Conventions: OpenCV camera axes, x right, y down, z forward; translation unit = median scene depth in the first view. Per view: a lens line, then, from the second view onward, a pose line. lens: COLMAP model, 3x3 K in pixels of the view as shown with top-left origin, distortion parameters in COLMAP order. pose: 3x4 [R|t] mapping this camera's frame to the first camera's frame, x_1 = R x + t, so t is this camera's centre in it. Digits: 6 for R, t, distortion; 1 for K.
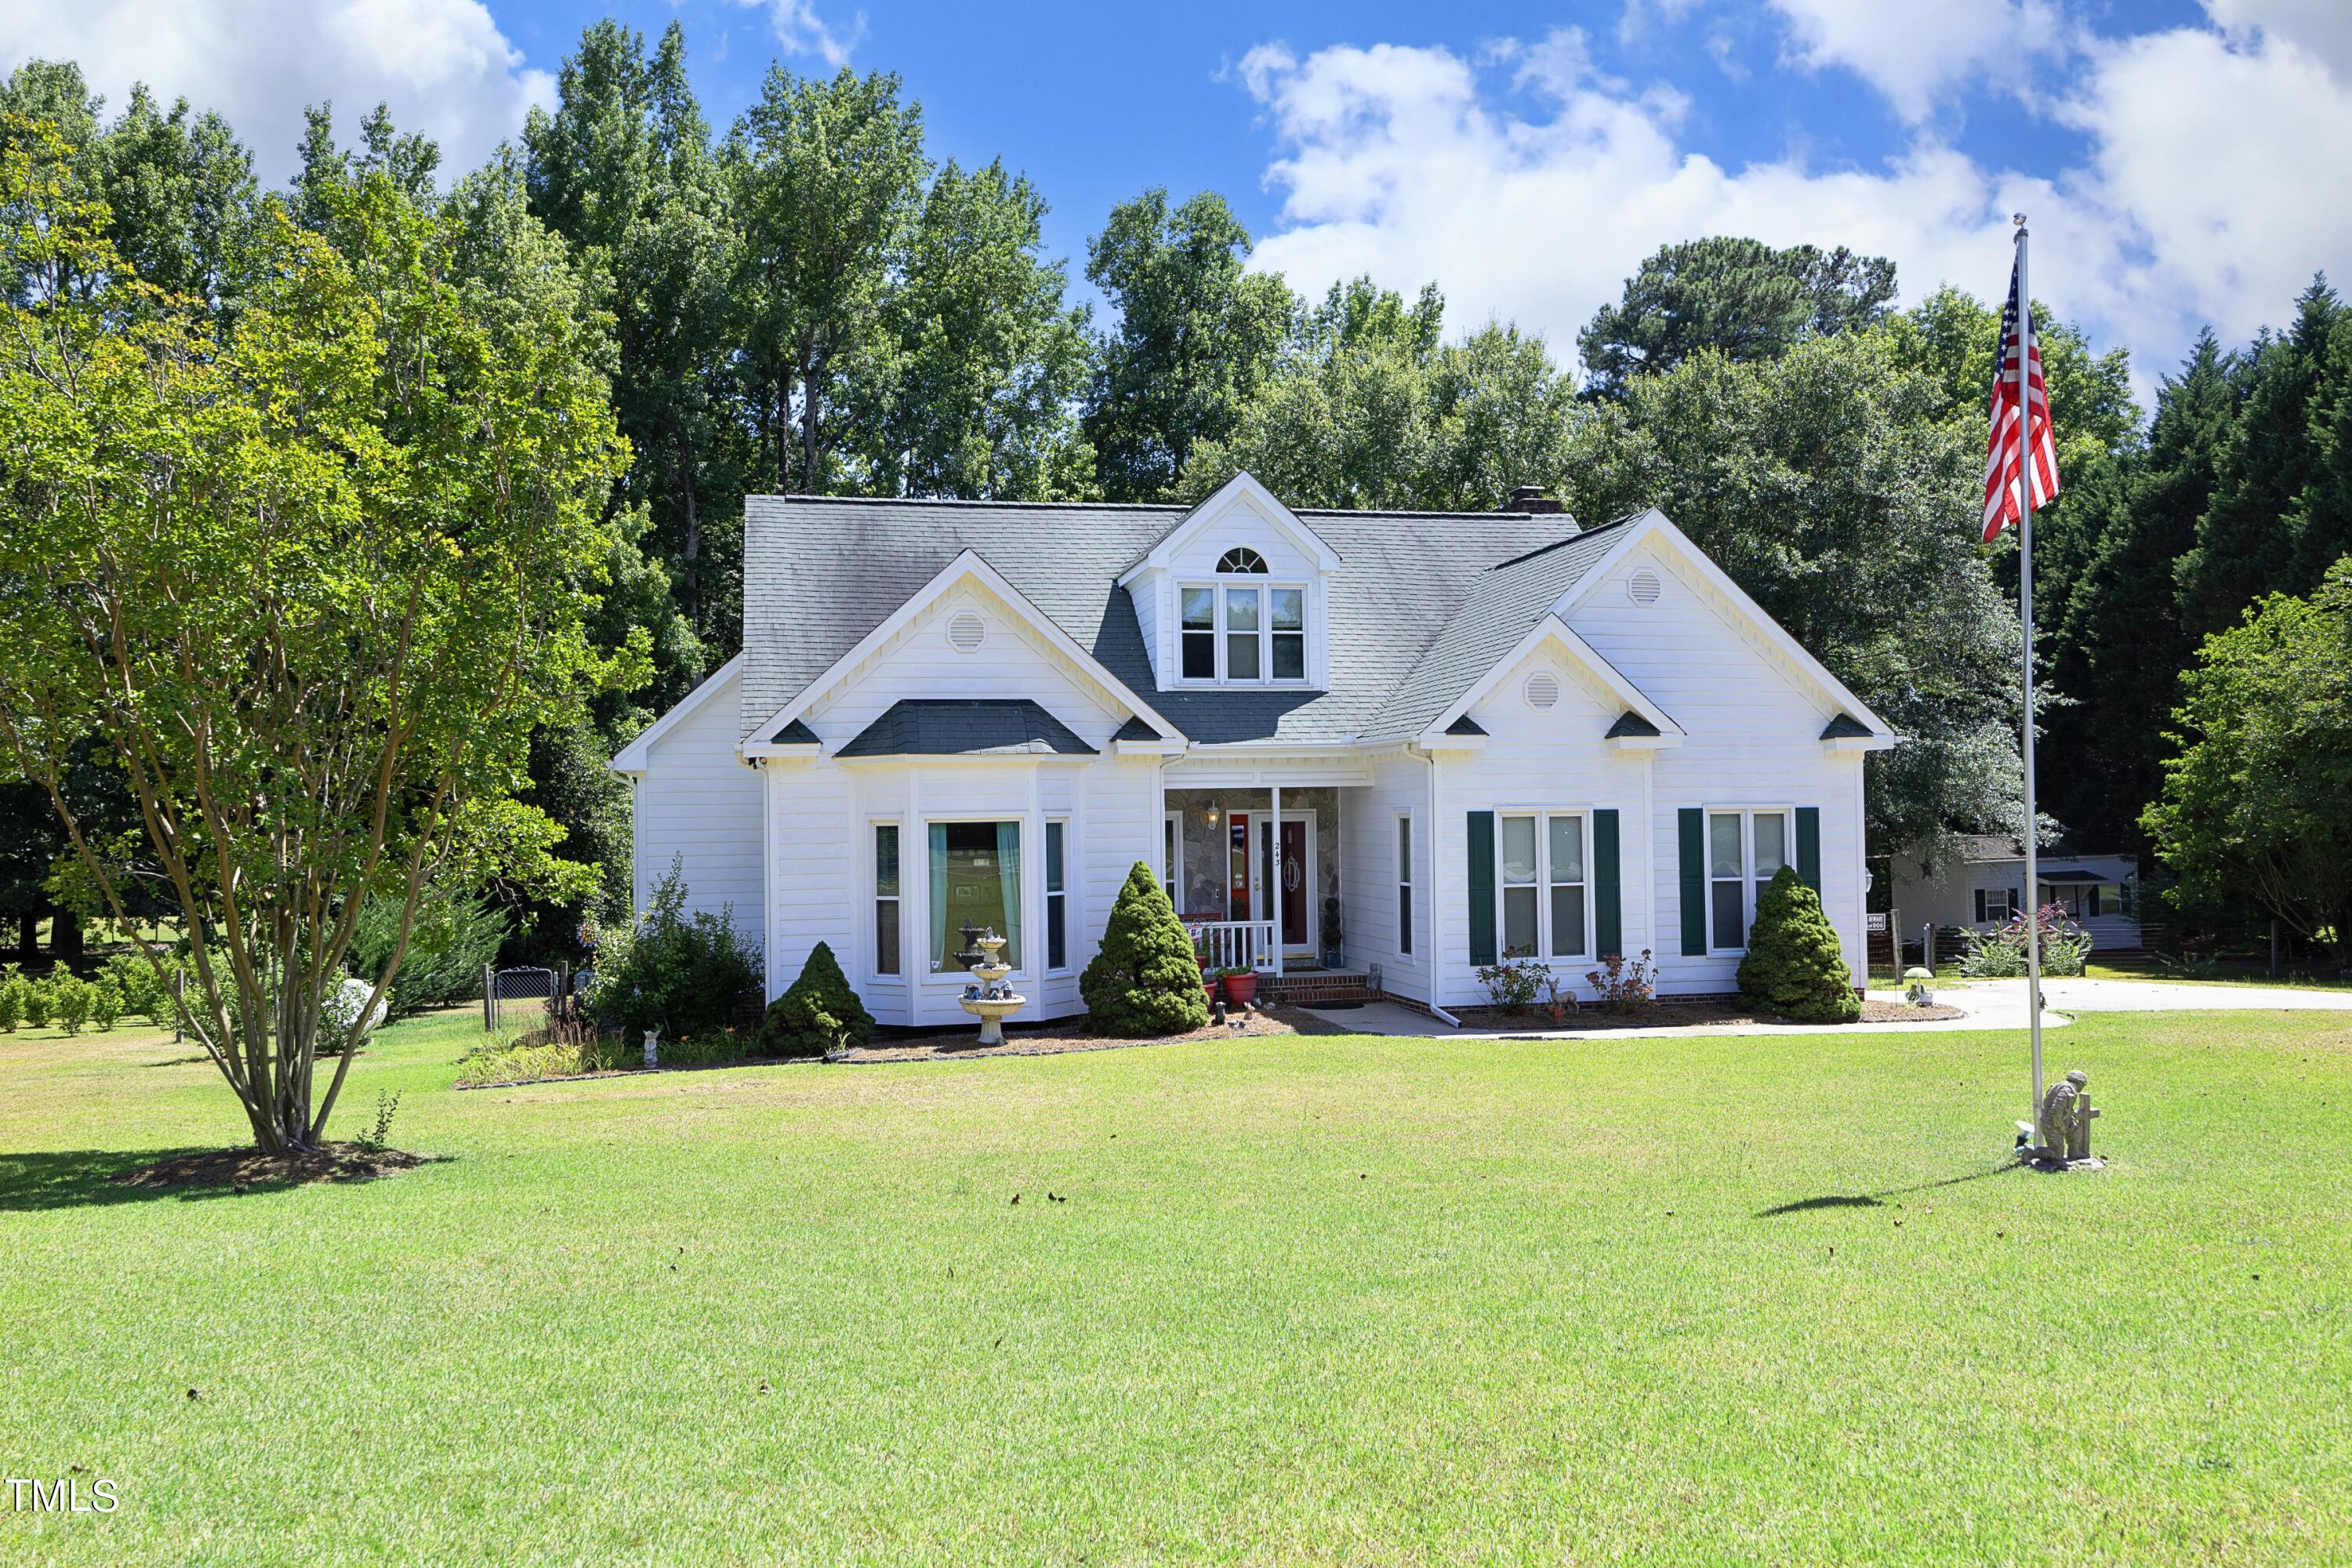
lens RADIAL K [[1691.1, 0, 1176.0], [0, 1691.1, 784.0], [0, 0, 1]] dist [0.001104, -0.011038]
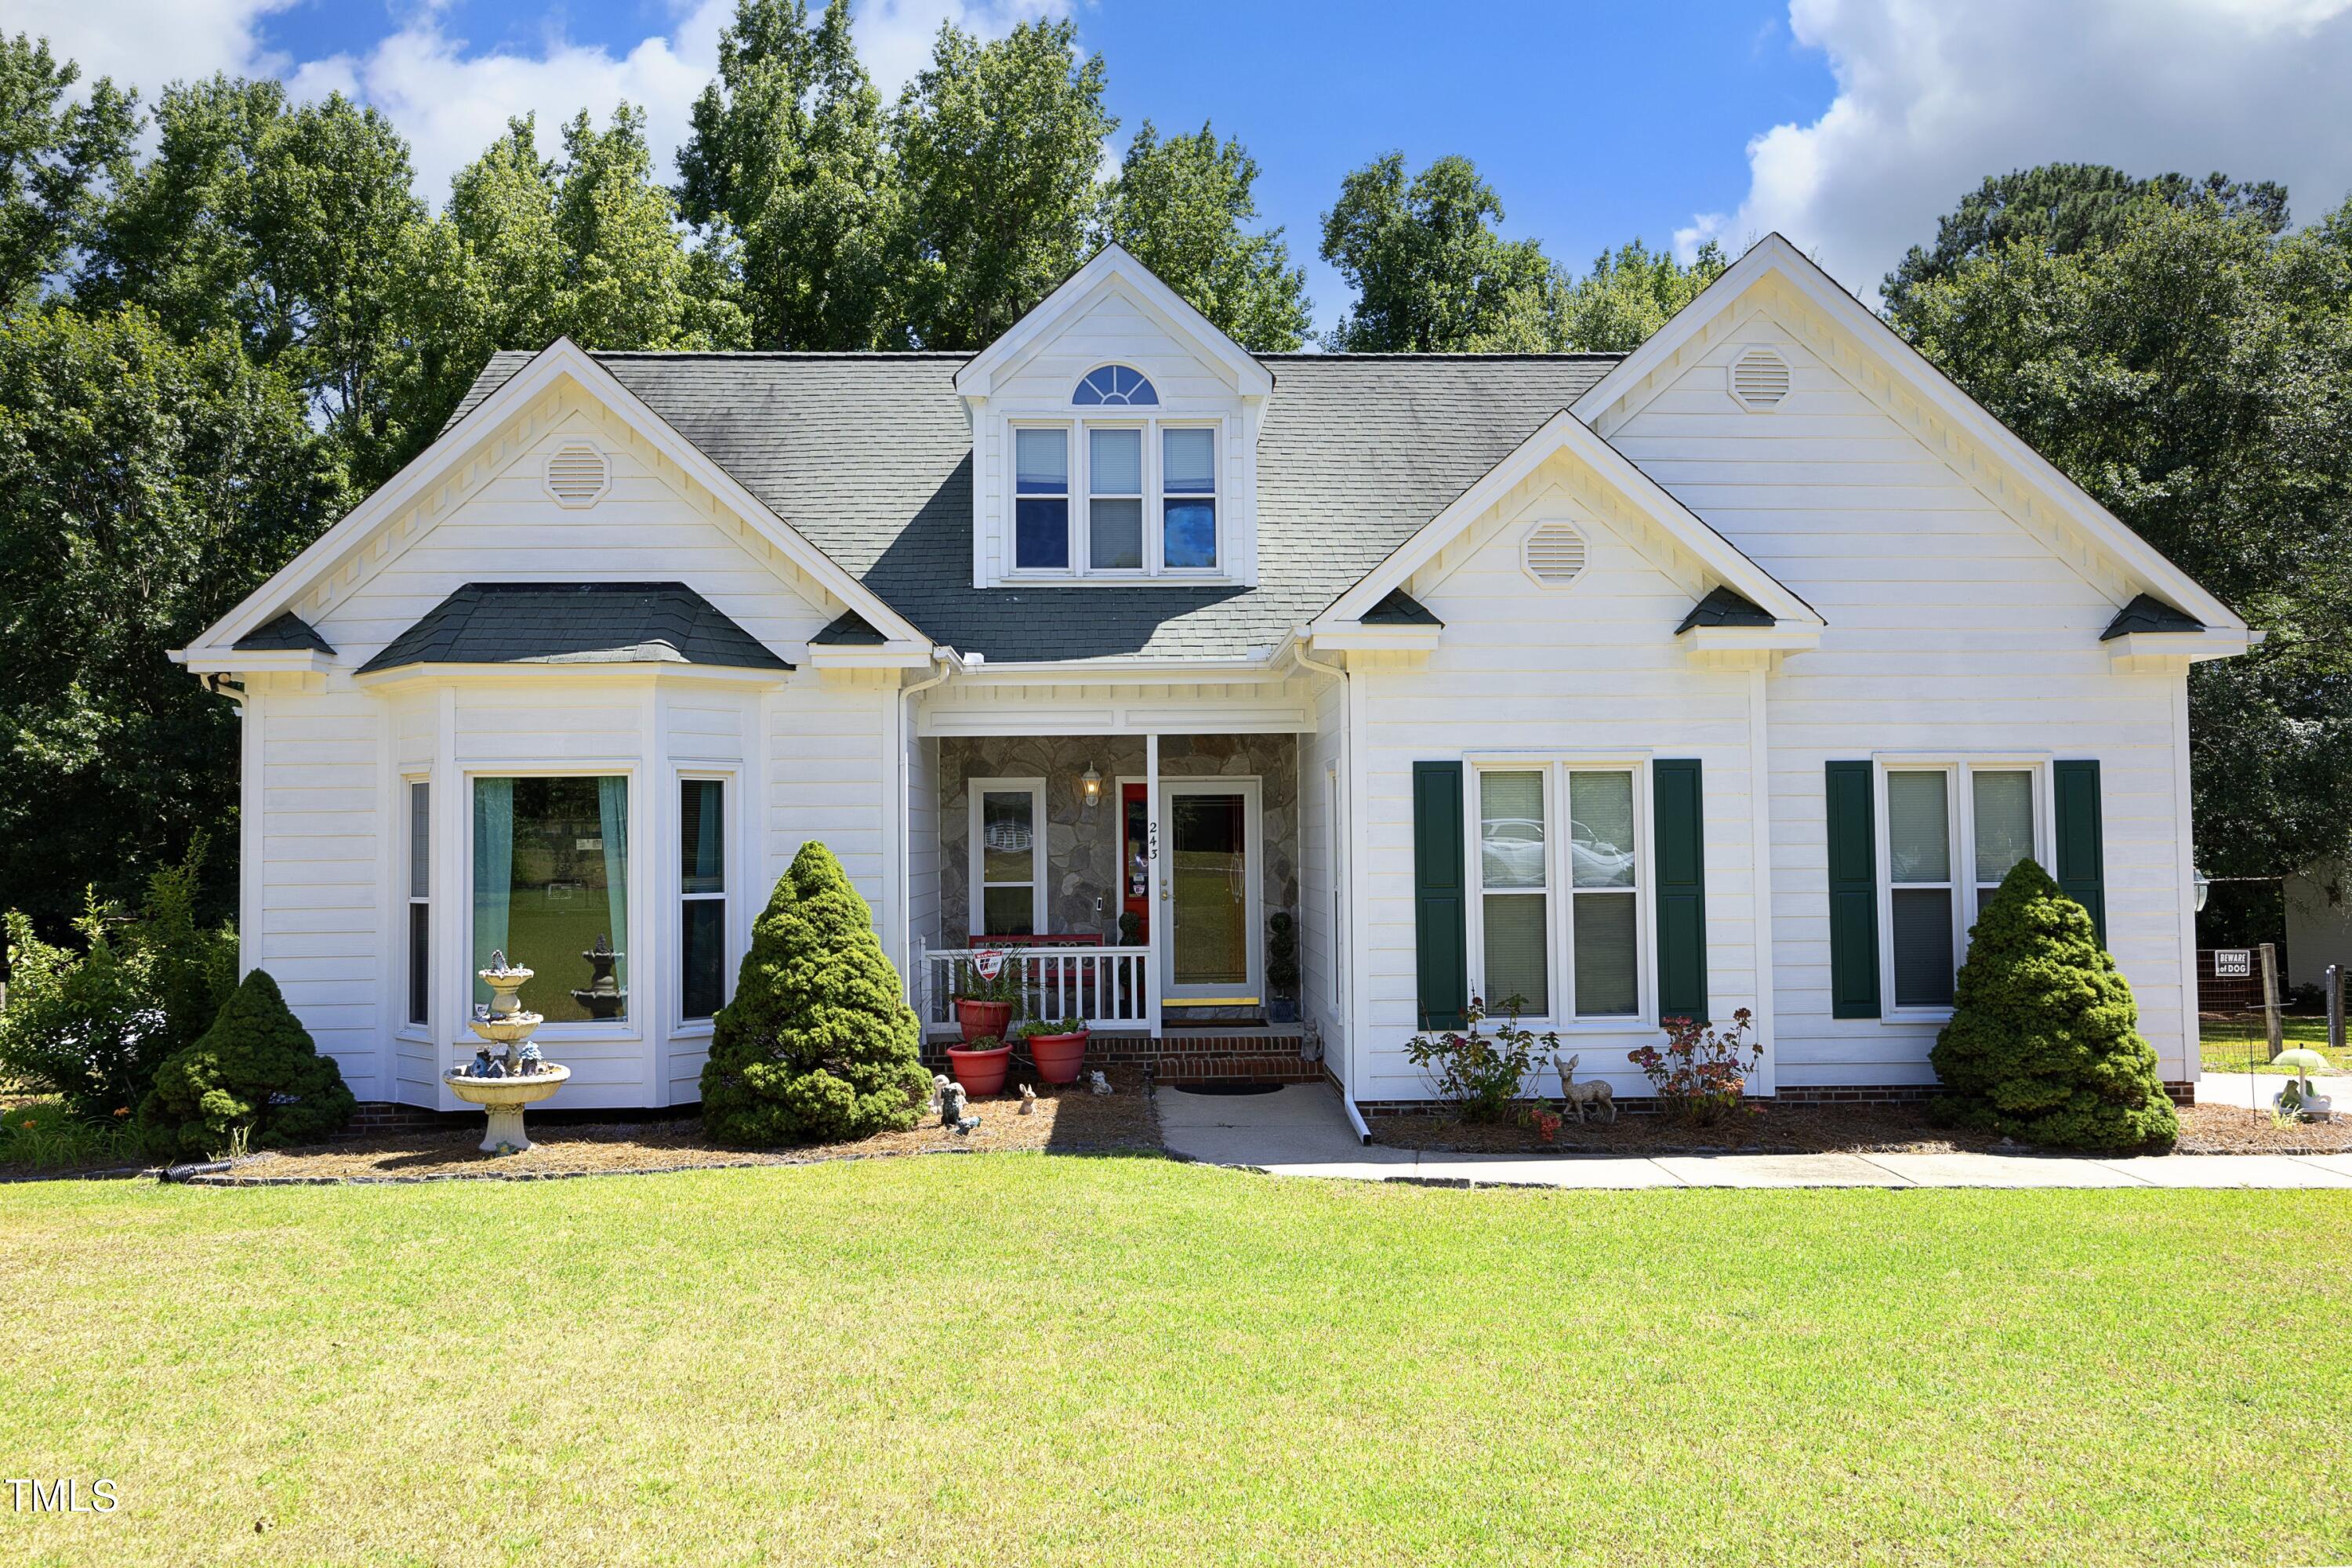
lens RADIAL K [[1629.8, 0, 1176.0], [0, 1629.8, 784.0], [0, 0, 1]] dist [0.008153, -0.004319]
pose [[0.979965, -0.005109, -0.199107, 0.184552], [0.001875, 0.999863, -0.016429, 0.029918], [0.199163, 0.015727, 0.979840, 0.399557]]
